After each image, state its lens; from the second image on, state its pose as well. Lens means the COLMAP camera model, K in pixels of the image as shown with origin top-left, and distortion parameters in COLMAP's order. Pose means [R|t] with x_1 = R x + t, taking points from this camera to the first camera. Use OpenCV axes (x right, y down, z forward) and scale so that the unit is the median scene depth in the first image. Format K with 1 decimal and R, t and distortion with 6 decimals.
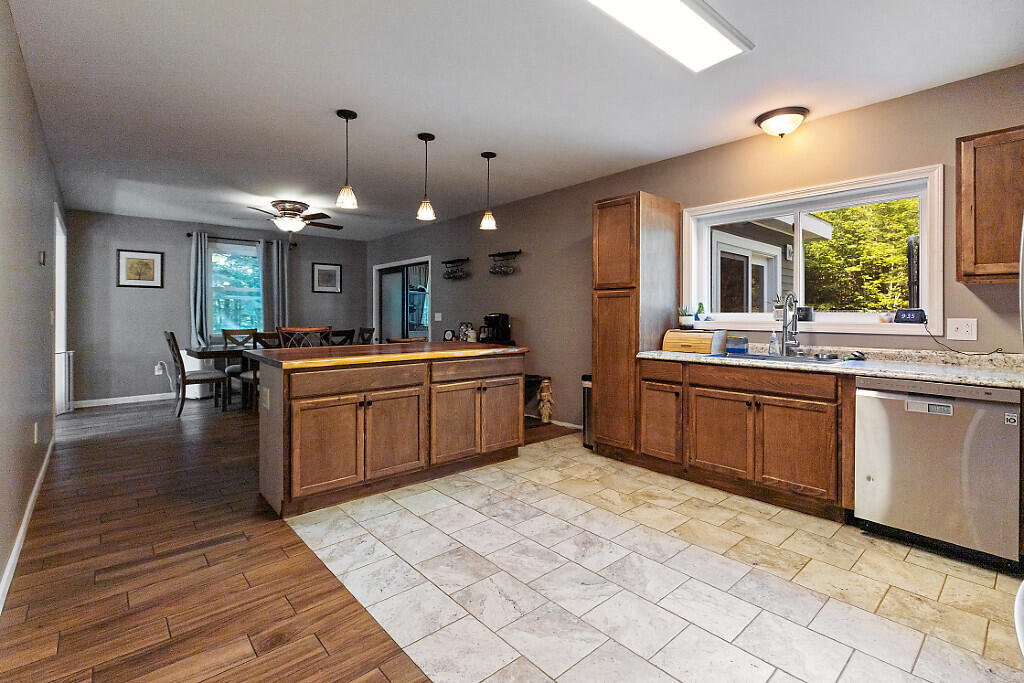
lens RADIAL K [[467.9, 0, 508.4], [0, 467.9, 318.6], [0, 0, 1]] dist [-0.002219, -0.000437]
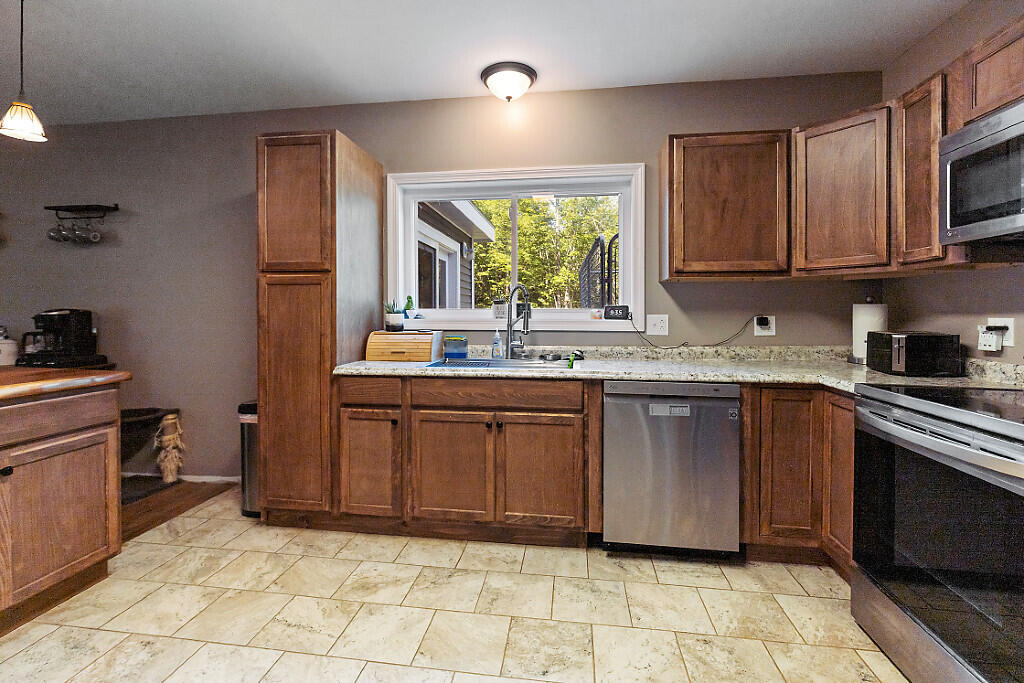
lens RADIAL K [[467.9, 0, 508.4], [0, 467.9, 318.6], [0, 0, 1]] dist [-0.002219, -0.000437]
pose [[0.761774, -0.010145, 0.647764, 0.028899], [0.006343, 0.999946, 0.008201, -0.001436], [-0.647812, -0.002139, 0.761797, 0.315445]]
